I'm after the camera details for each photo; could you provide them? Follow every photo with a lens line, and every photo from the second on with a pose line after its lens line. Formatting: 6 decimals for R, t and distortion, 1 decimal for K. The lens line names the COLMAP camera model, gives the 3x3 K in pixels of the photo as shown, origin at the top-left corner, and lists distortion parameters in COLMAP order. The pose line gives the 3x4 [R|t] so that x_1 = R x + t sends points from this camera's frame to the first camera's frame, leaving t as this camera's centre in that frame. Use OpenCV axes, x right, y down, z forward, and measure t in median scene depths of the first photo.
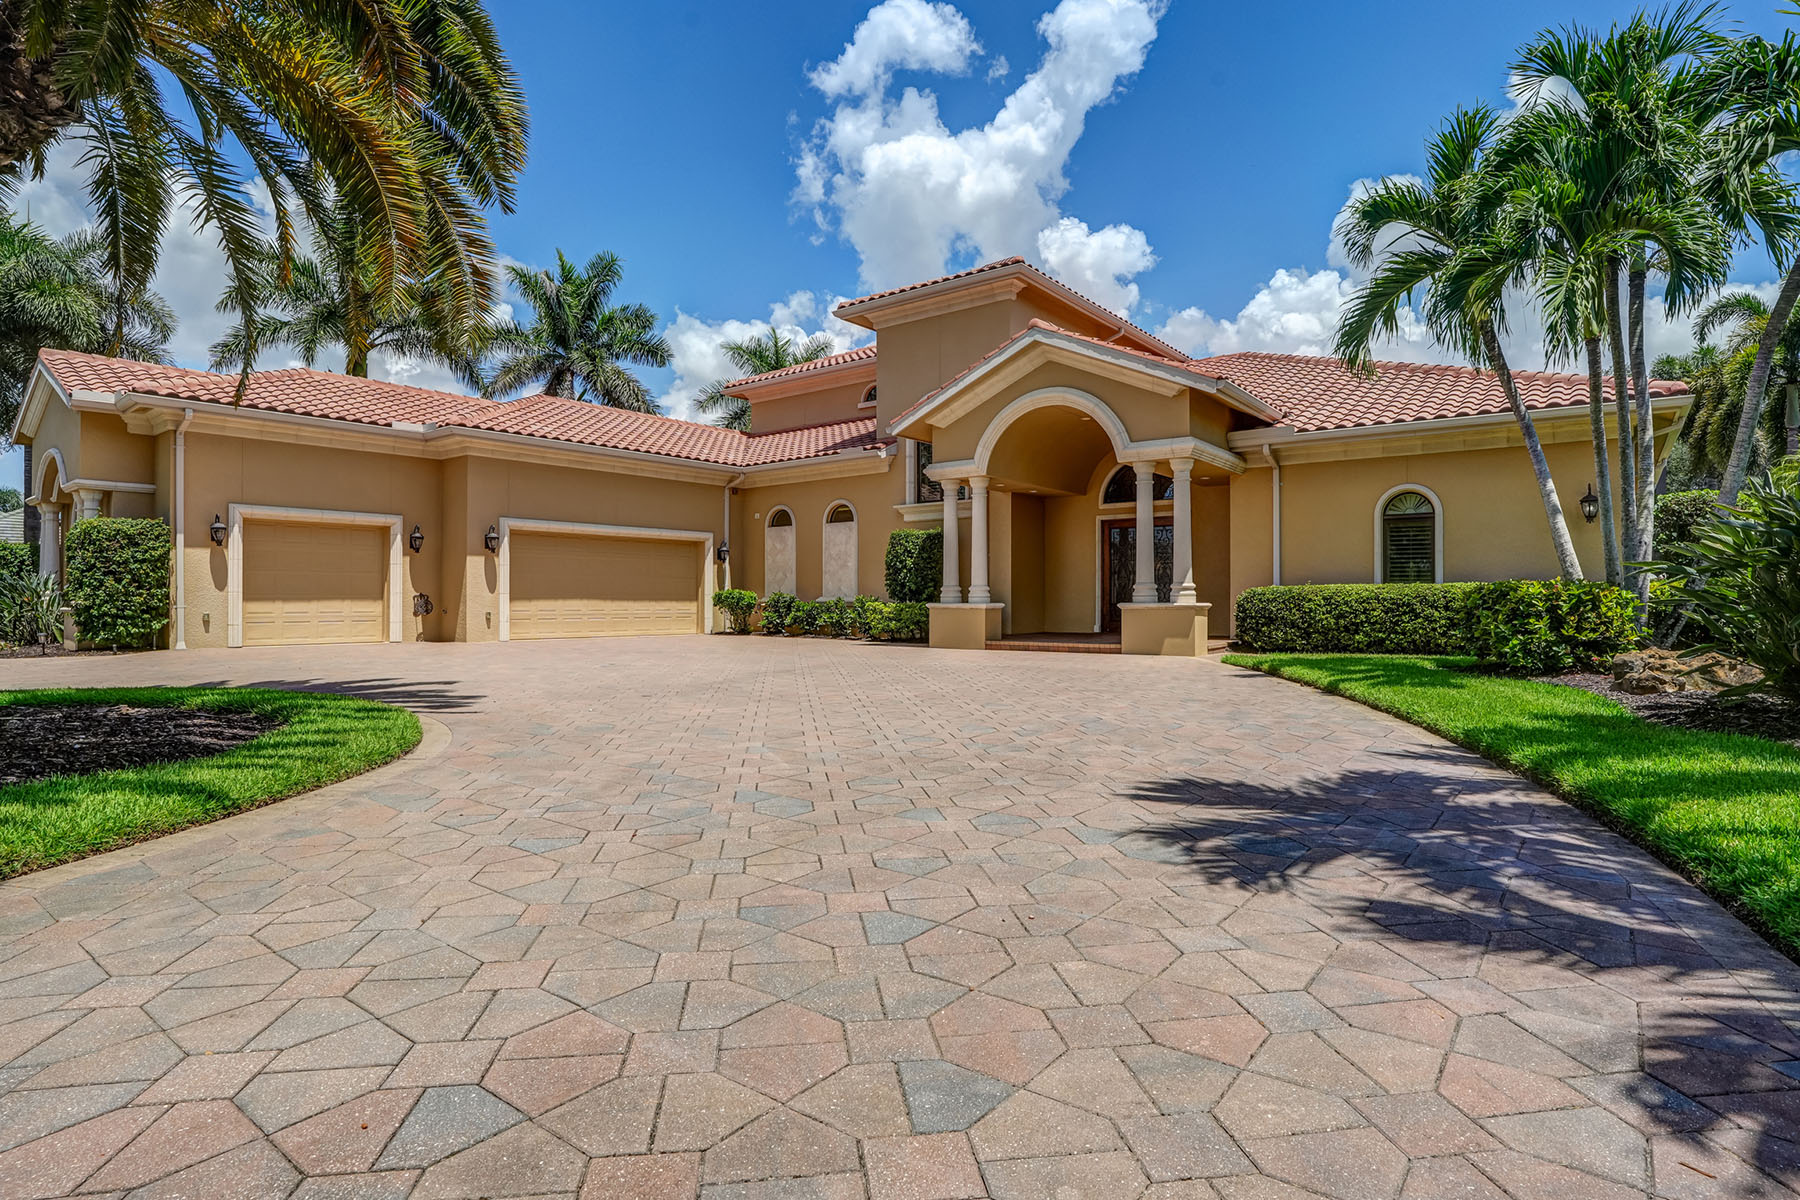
lens RADIAL K [[920.6, 0, 899.7], [0, 920.6, 595.0], [0, 0, 1]] dist [-0.001492, 0.000061]
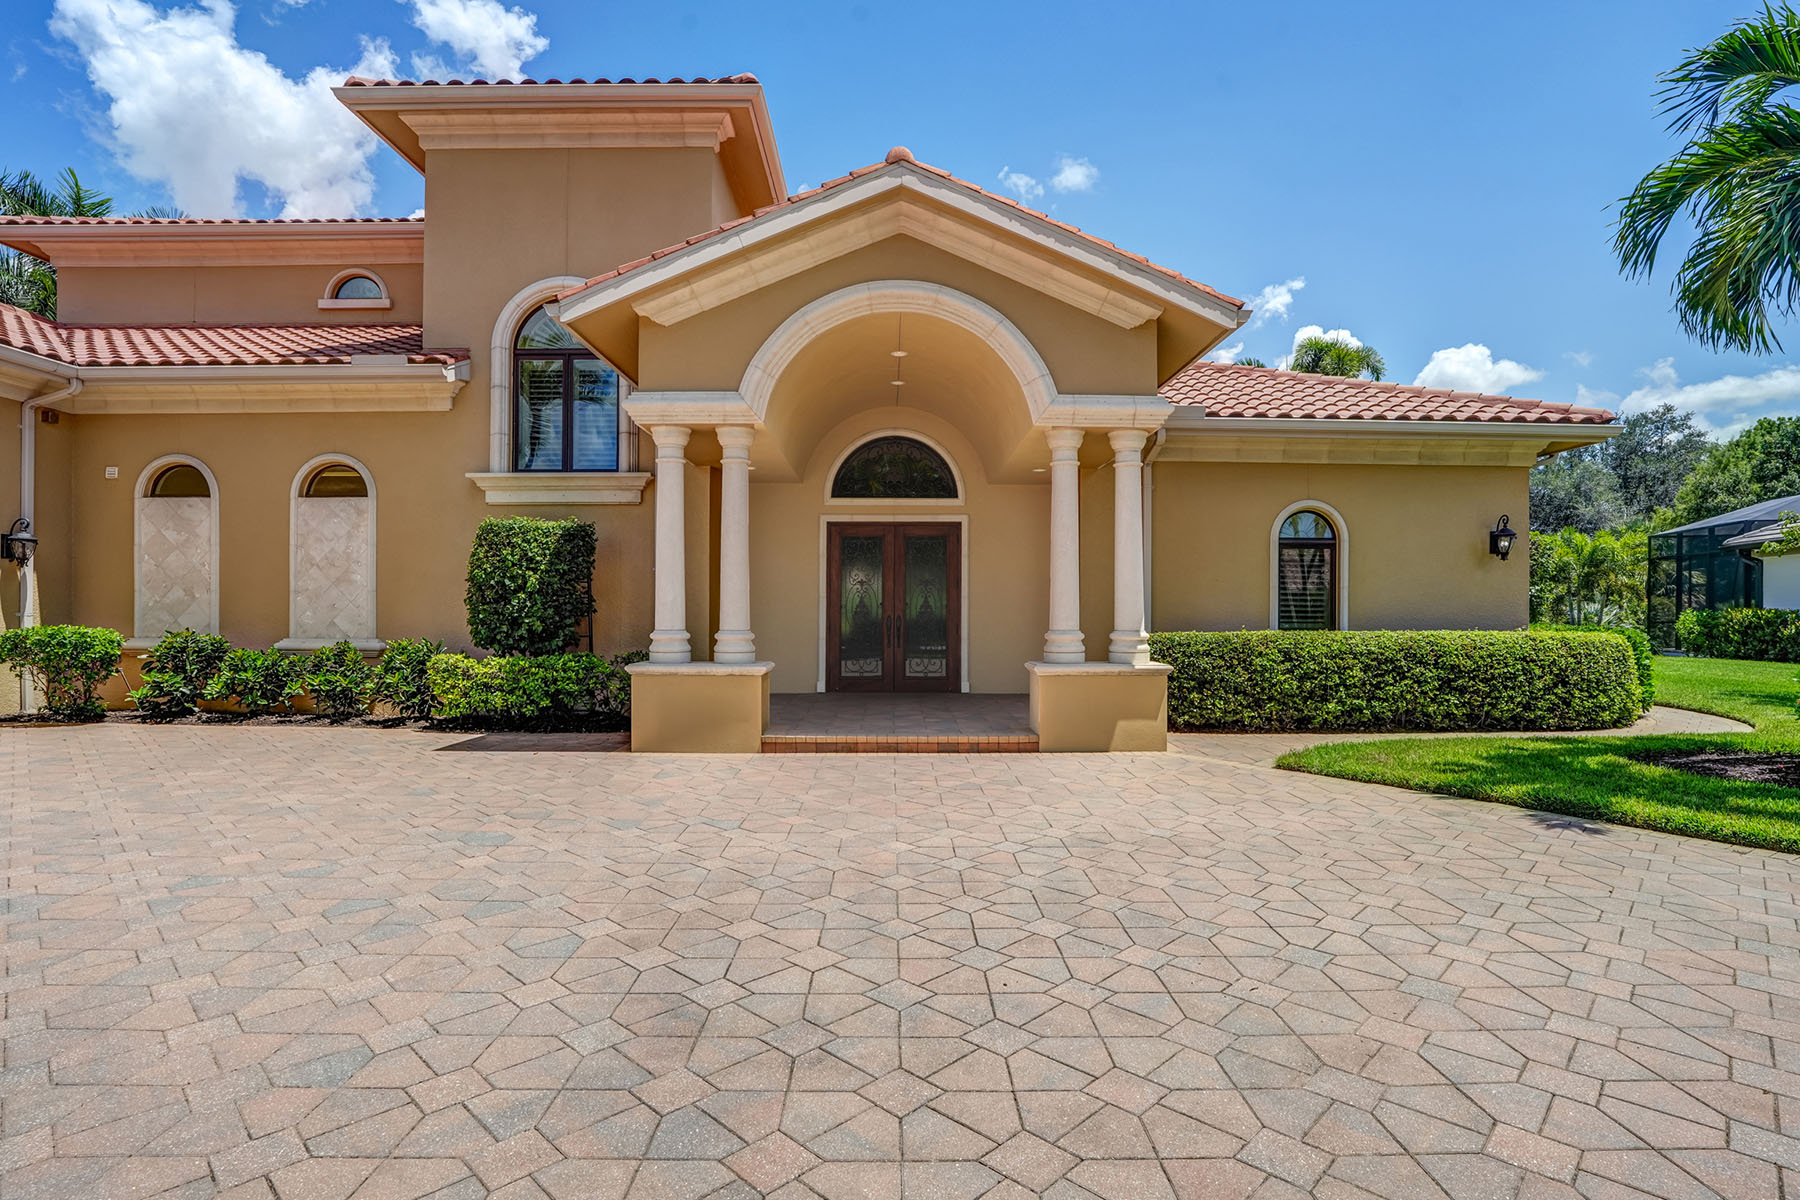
lens RADIAL K [[920.0, 0, 897.7], [0, 920.0, 607.7], [0, 0, 1]] dist [-0.023736, 0.001640]
pose [[0.788677, 0.005823, 0.614780, -0.147940], [-0.006328, 0.999979, -0.001354, -0.019747], [-0.614775, -0.002822, 0.788697, 0.449952]]
